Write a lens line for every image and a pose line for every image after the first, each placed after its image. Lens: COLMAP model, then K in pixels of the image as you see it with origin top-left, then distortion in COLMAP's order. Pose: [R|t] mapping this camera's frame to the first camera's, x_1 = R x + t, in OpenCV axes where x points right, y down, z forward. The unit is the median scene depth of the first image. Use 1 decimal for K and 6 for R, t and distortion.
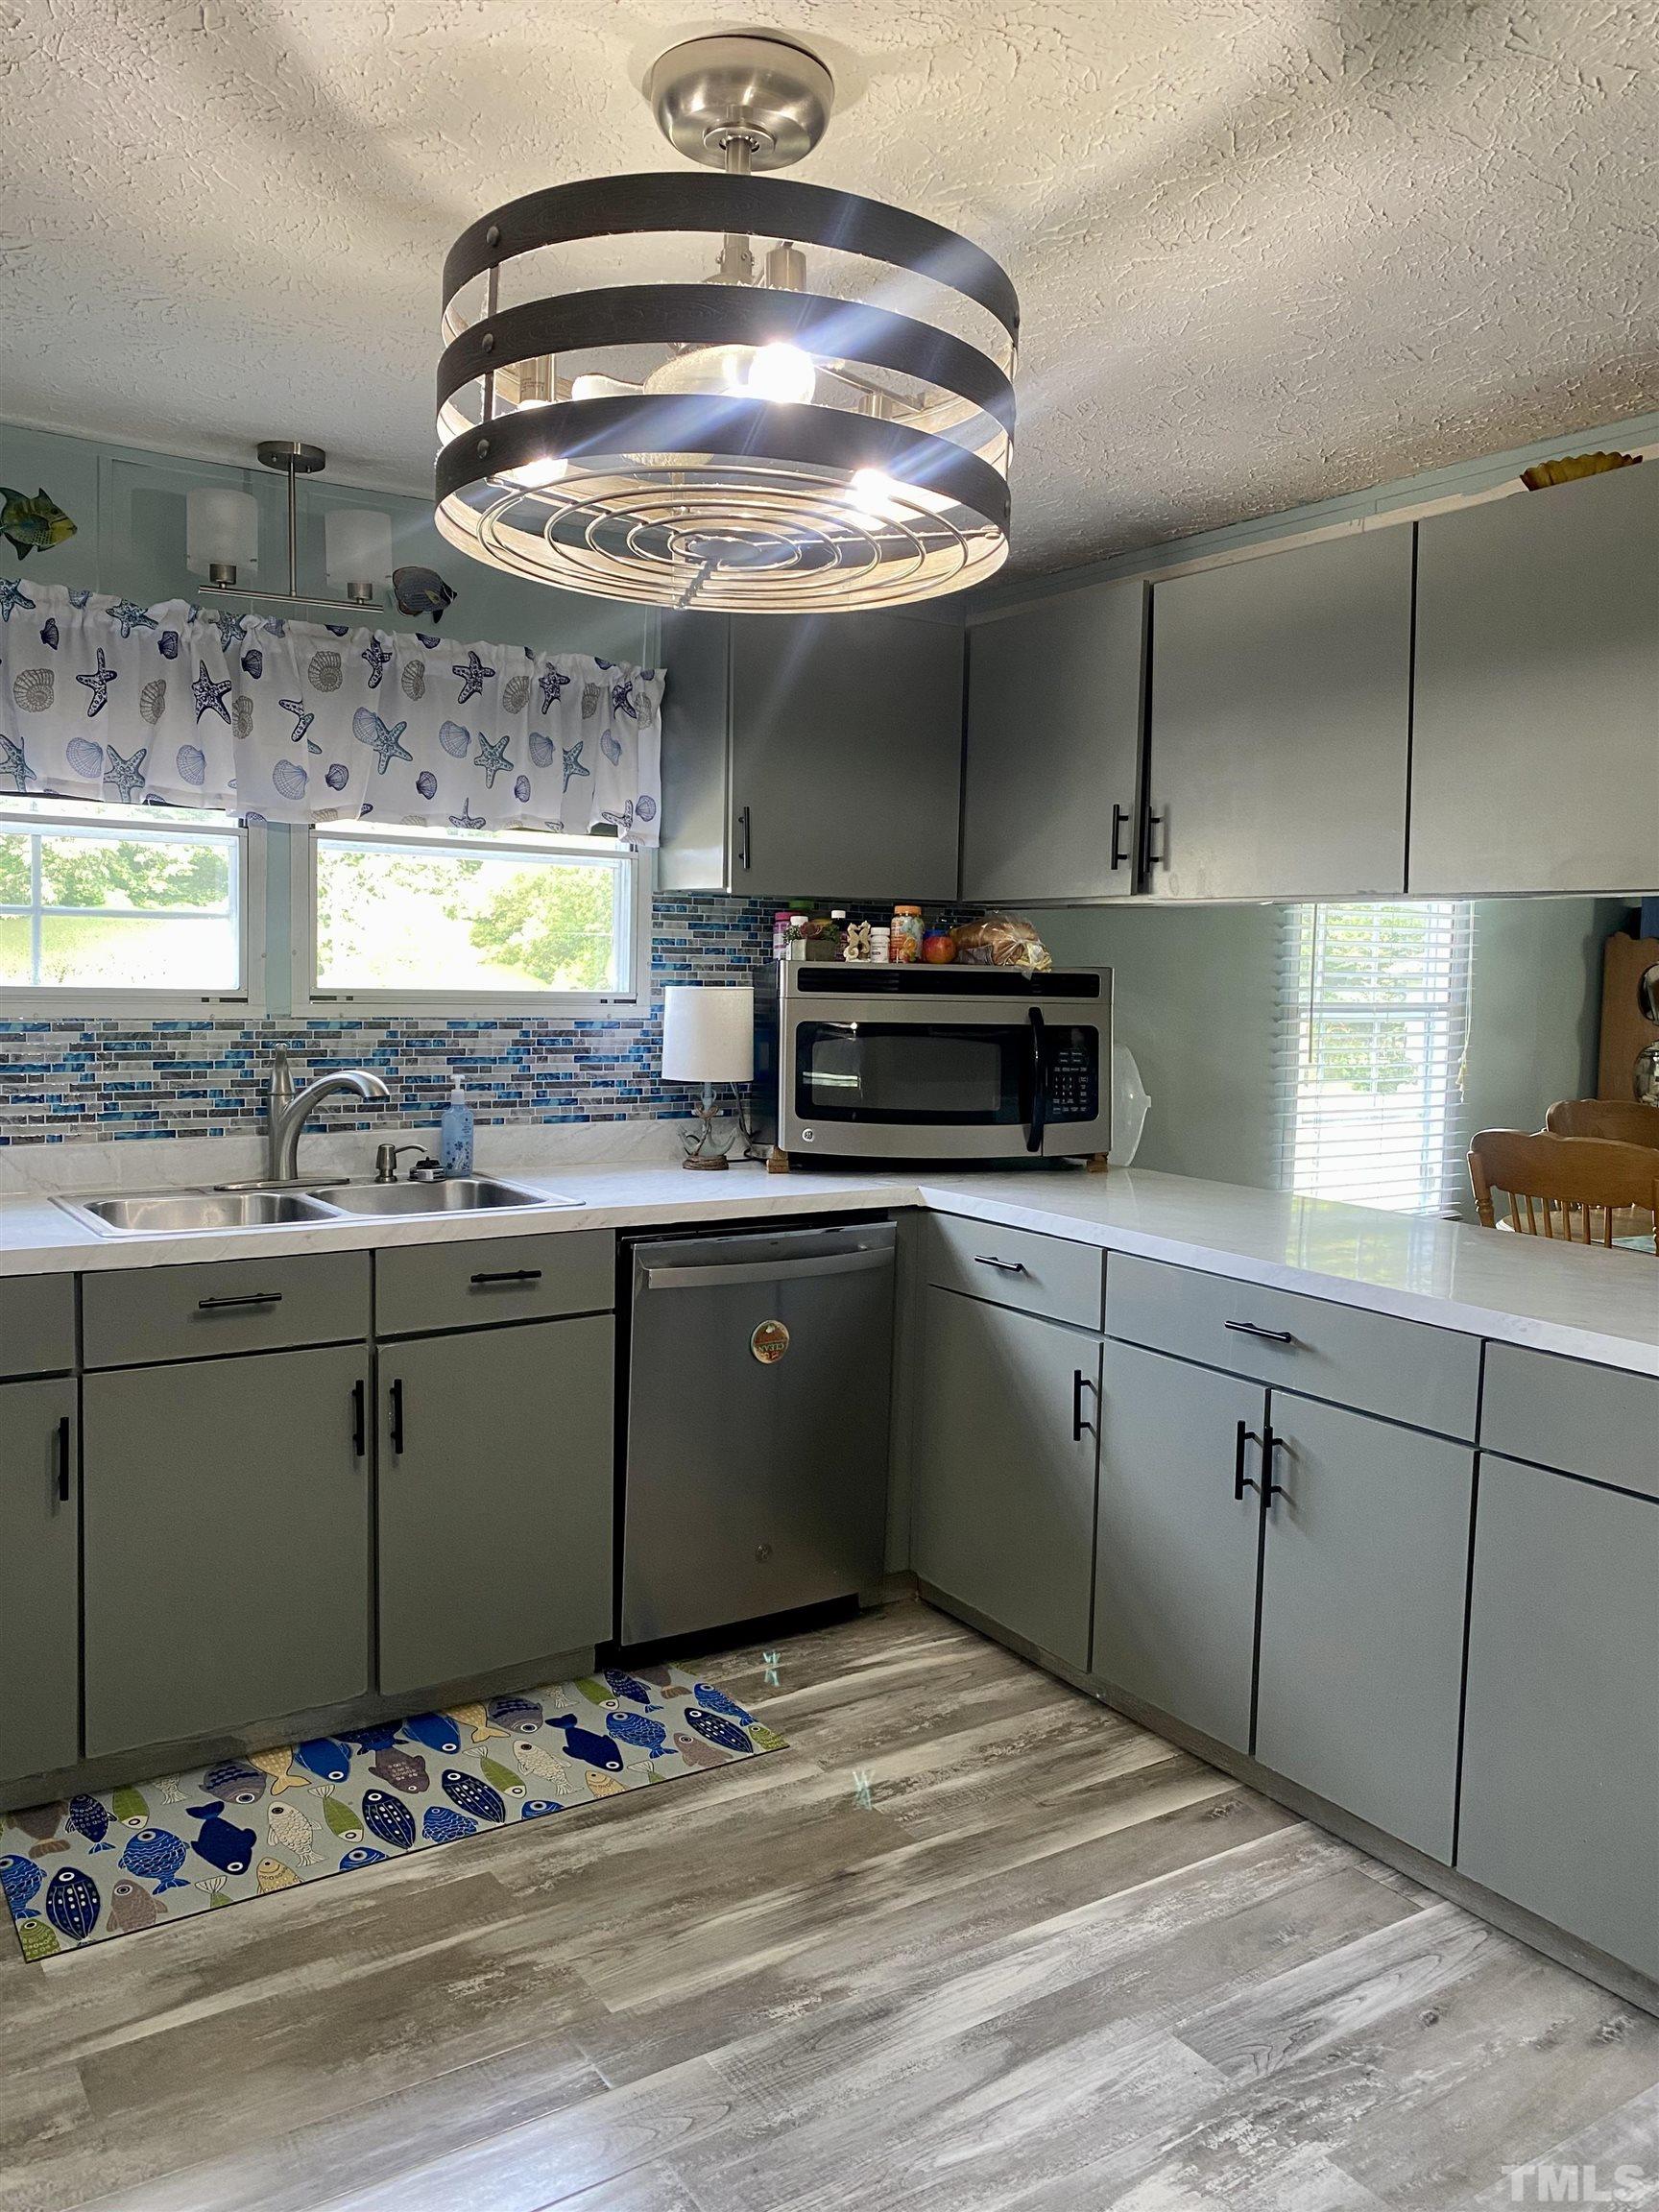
lens RADIAL K [[1690.1, 0, 816.3], [0, 1690.1, 1082.3], [0, 0, 1]] dist [0.020516, -0.008639]
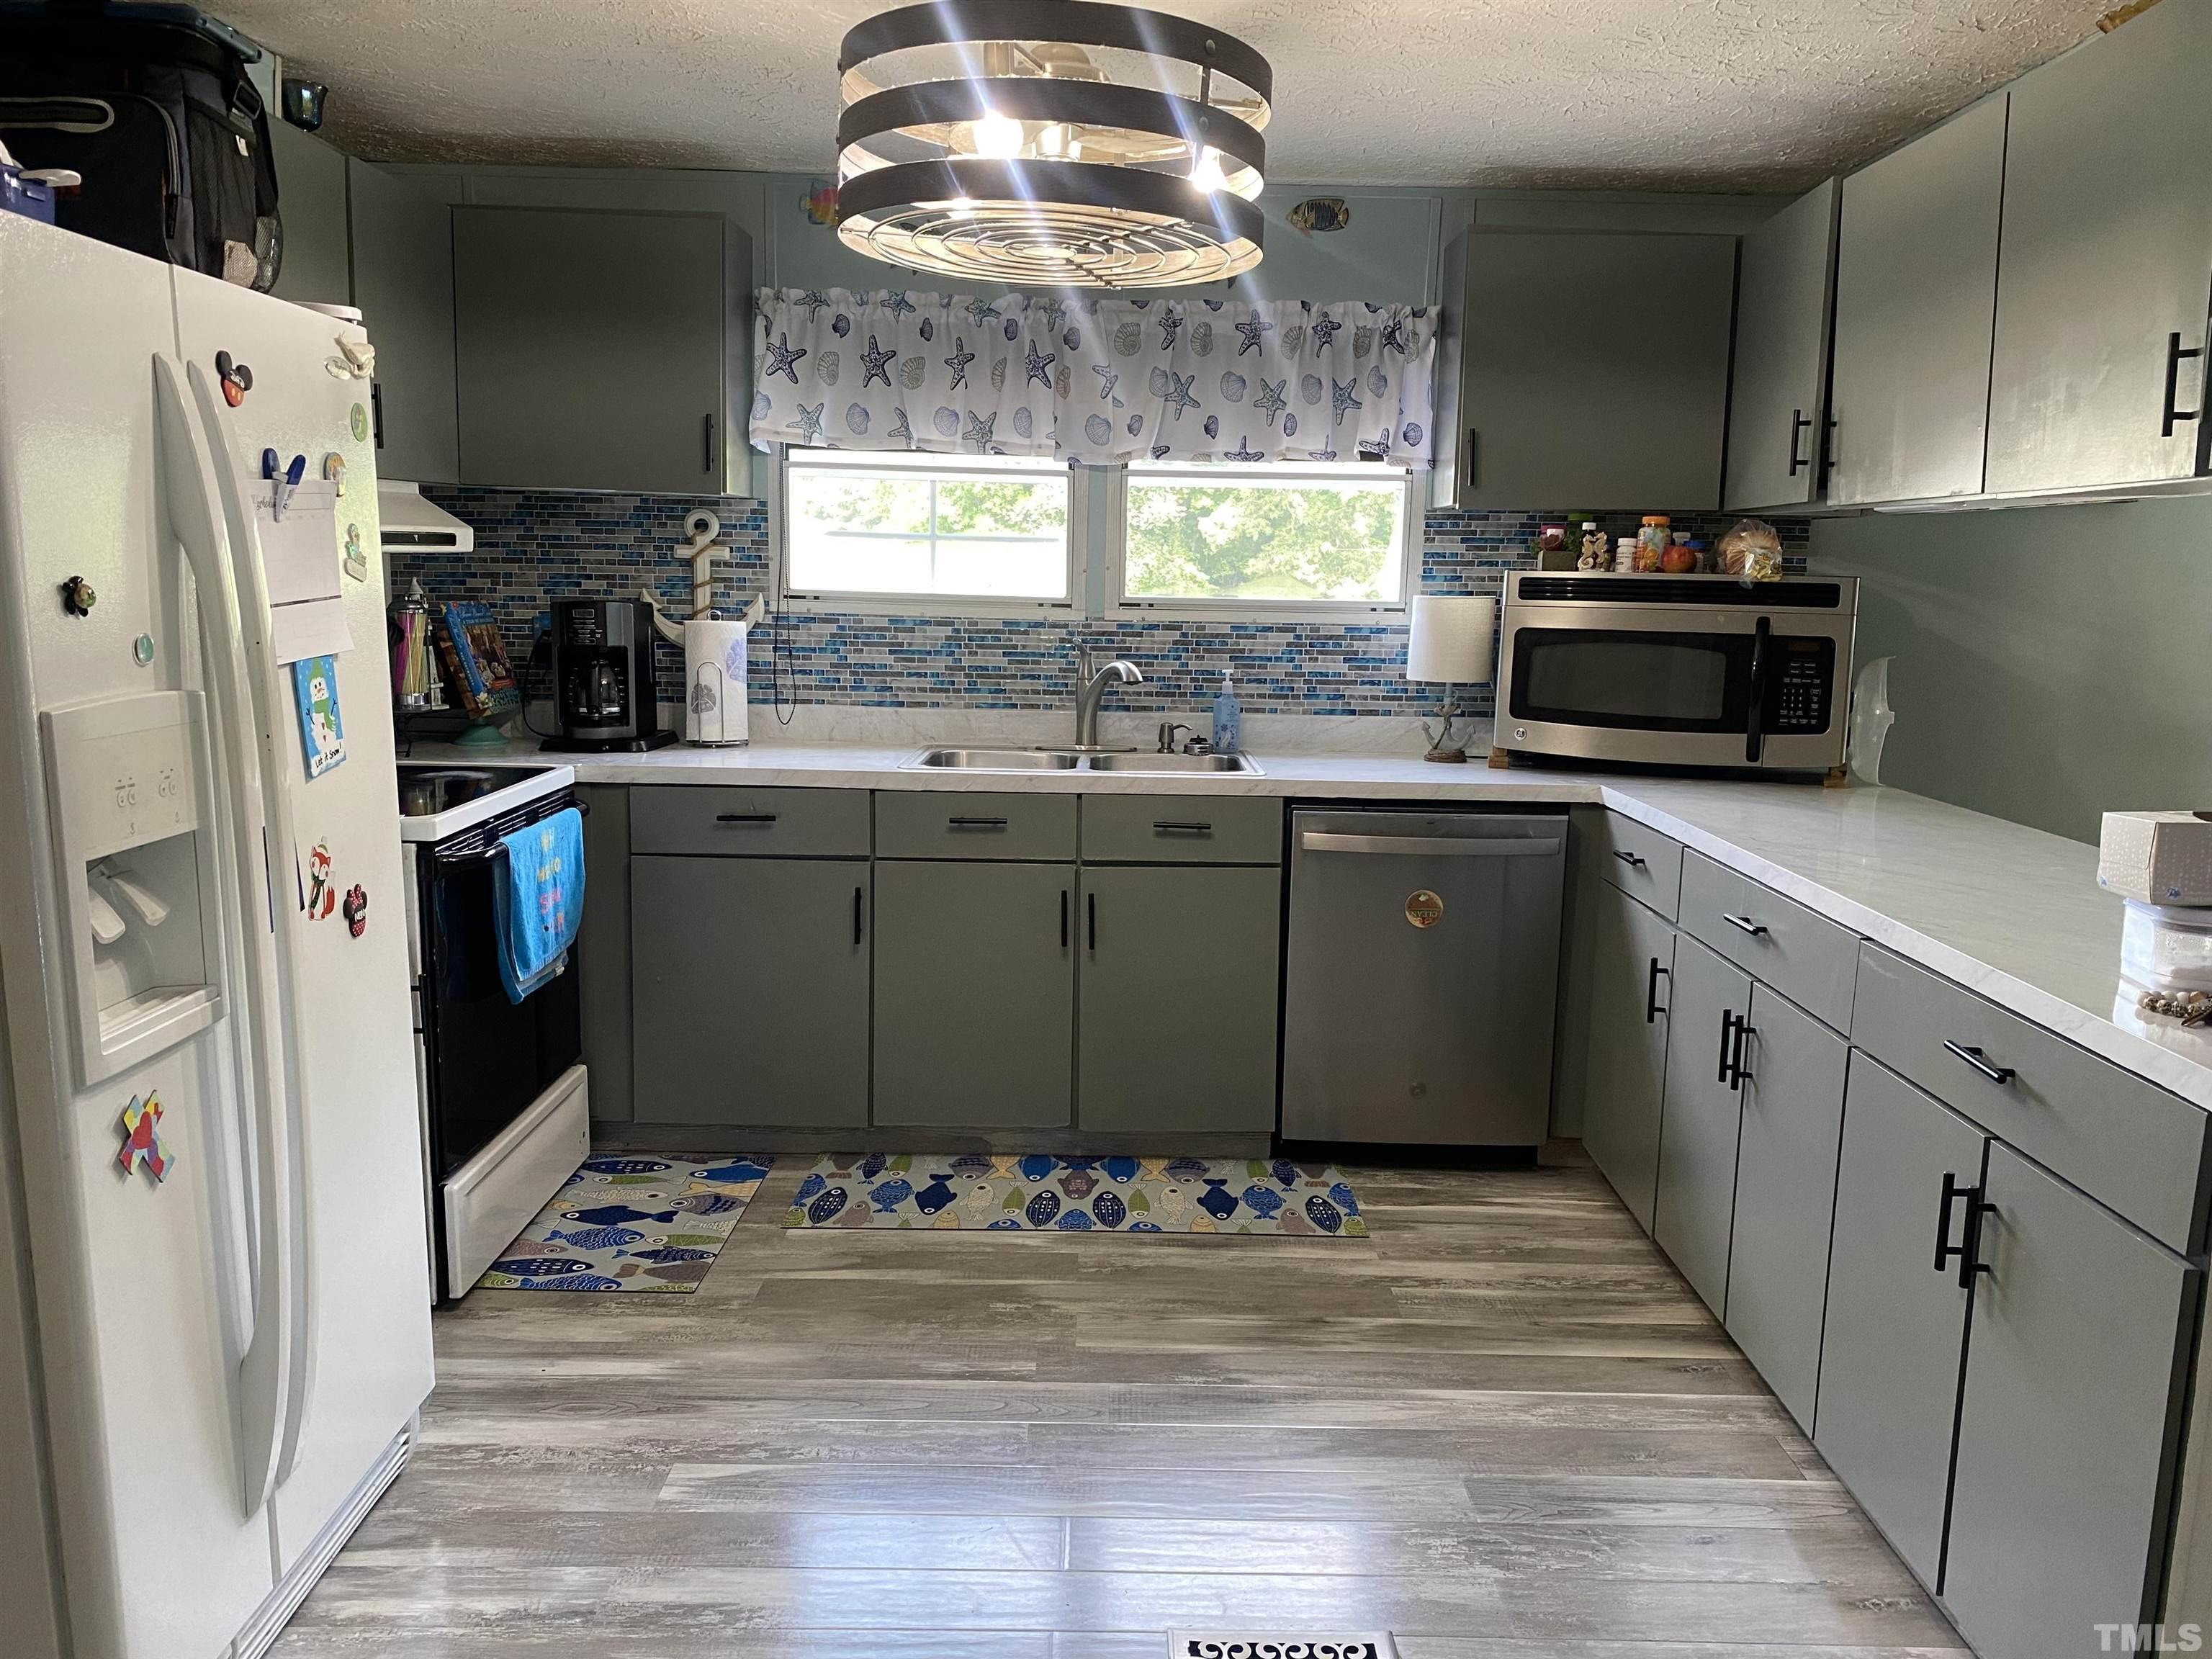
lens RADIAL K [[1662.8, 0, 1126.1], [0, 1662.8, 832.8], [0, 0, 1]] dist [0.159476, -0.369698]
pose [[0.839787, 0.079855, -0.537012, 0.427848], [-0.040977, 0.995625, 0.083972, 0.016948], [0.541368, -0.048514, 0.839385, -0.062764]]
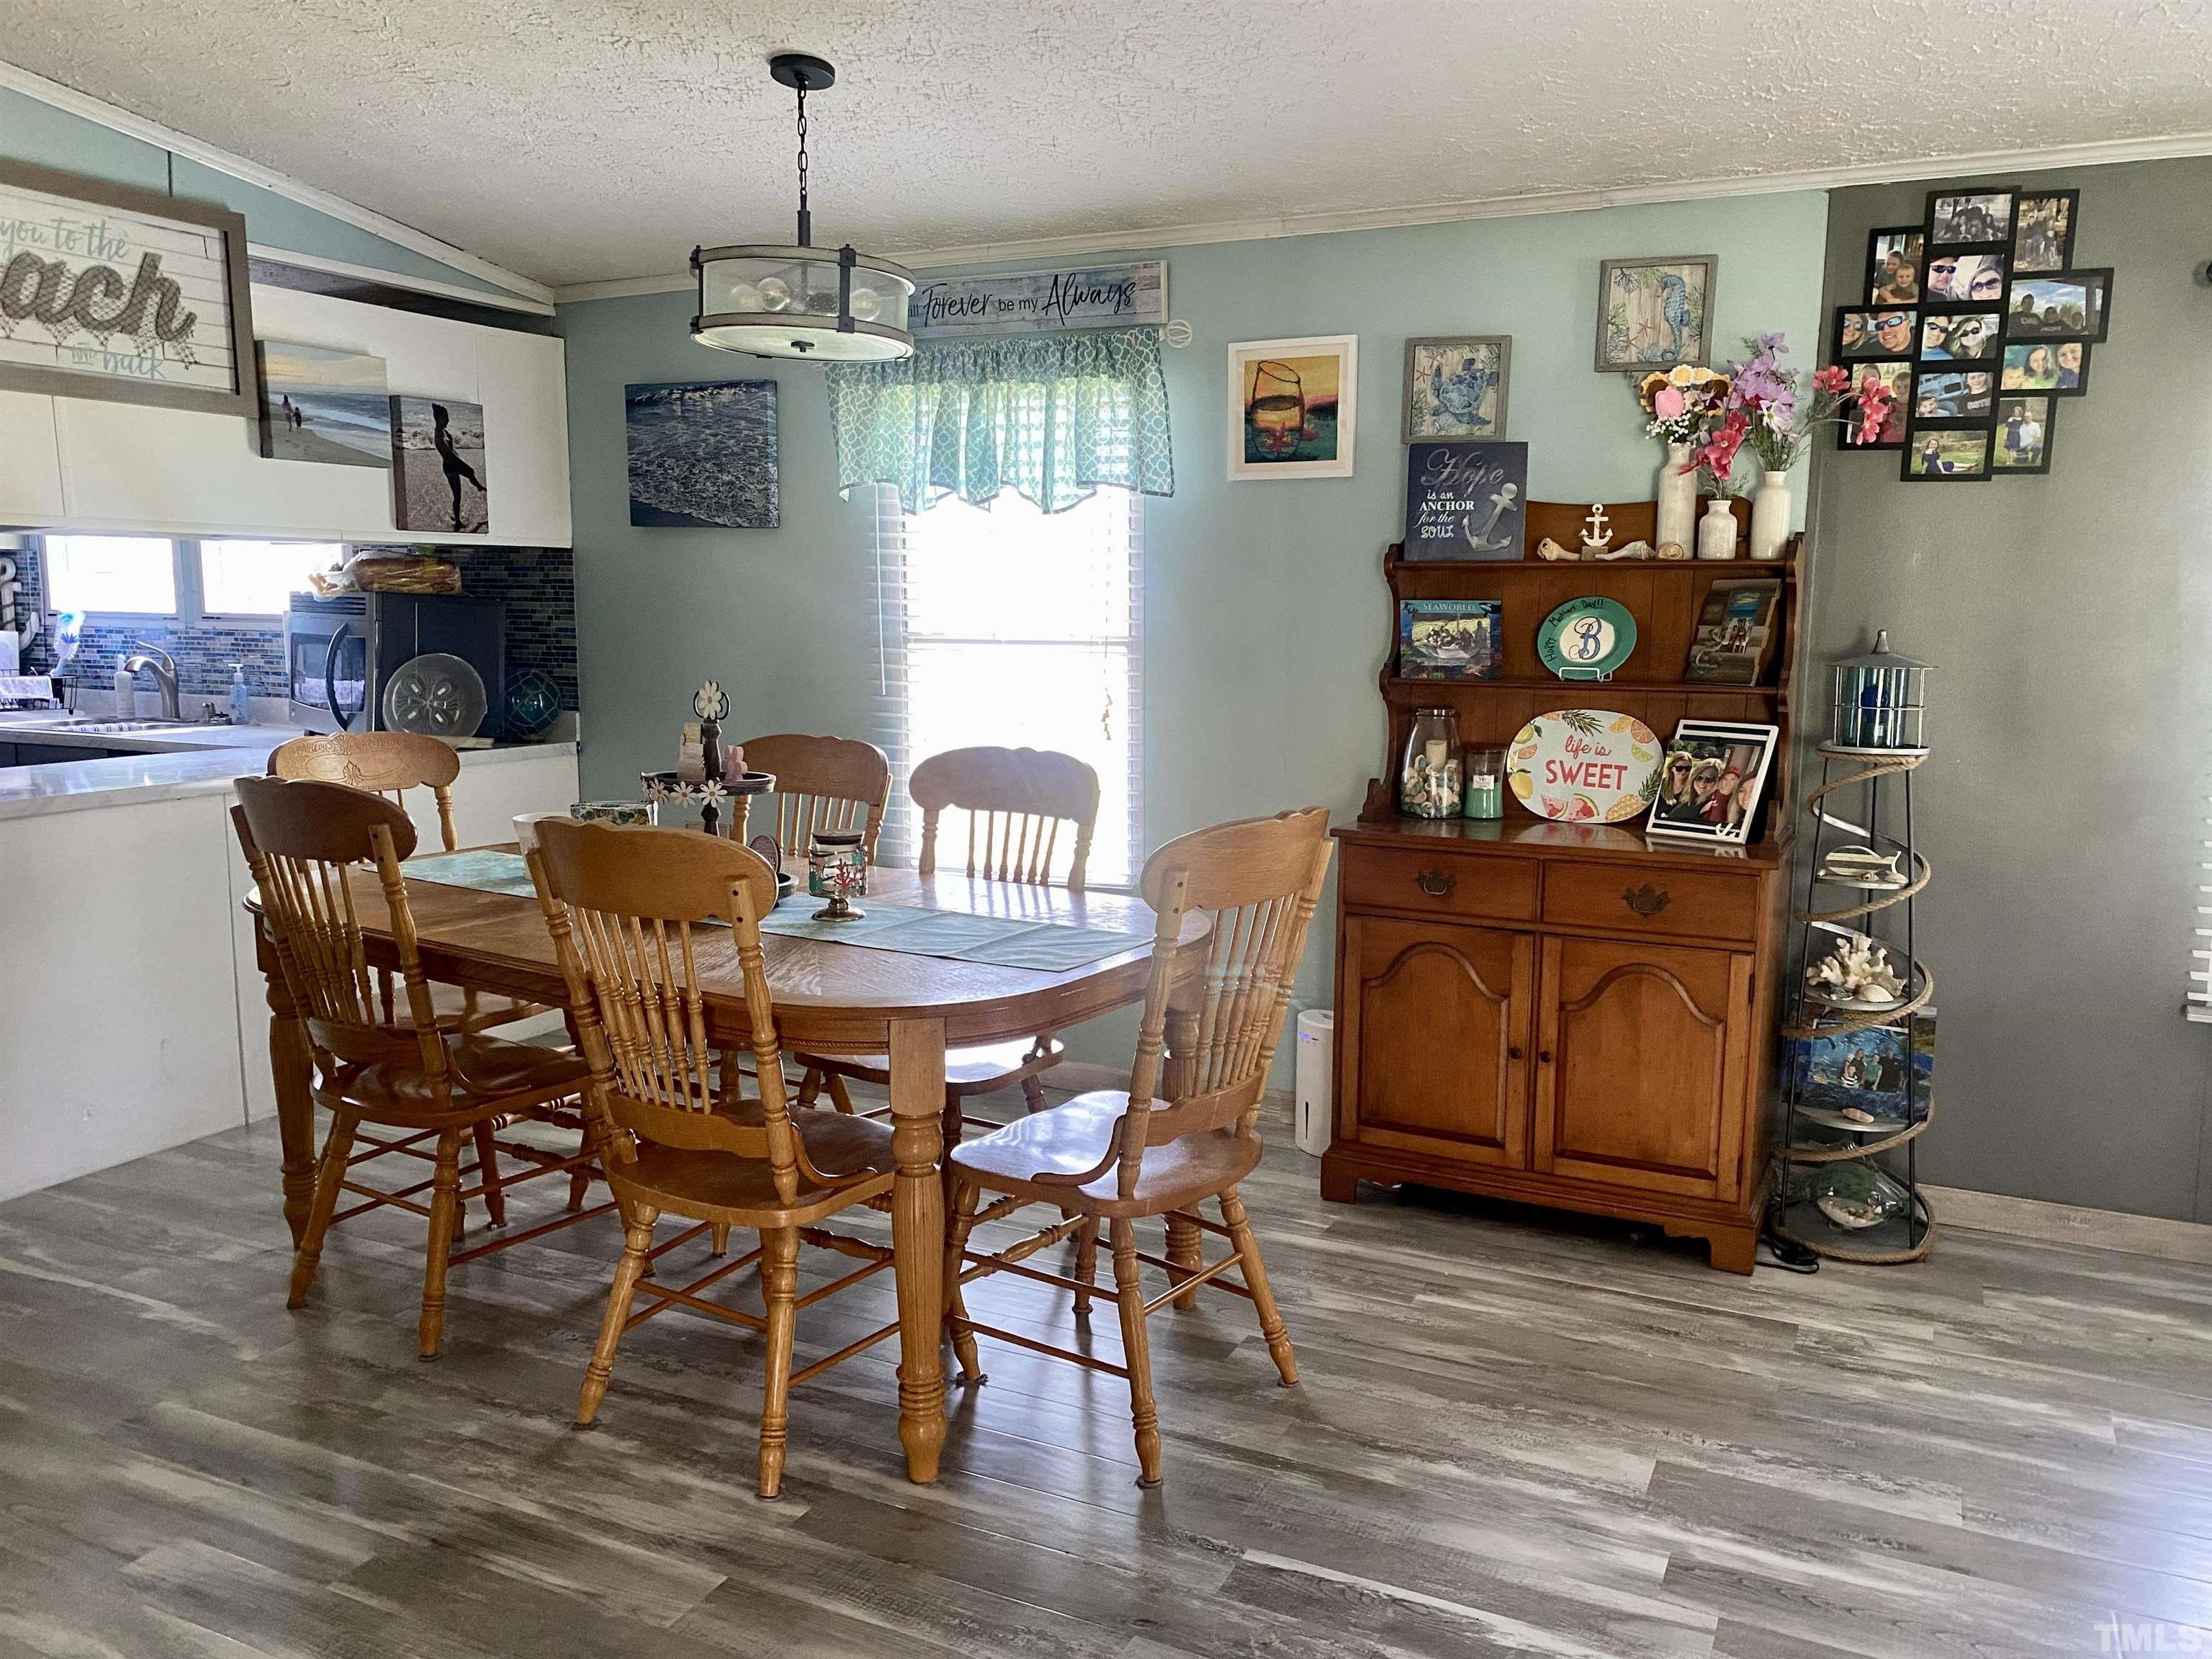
lens RADIAL K [[1687.8, 0, 1125.7], [0, 1687.8, 836.8], [0, 0, 1]] dist [0.020806, -0.012862]
pose [[0.517935, 0.112050, -0.848050, 1.931262], [-0.057937, 0.993702, 0.095910, -0.052769], [0.853456, -0.000542, 0.521165, 0.979046]]
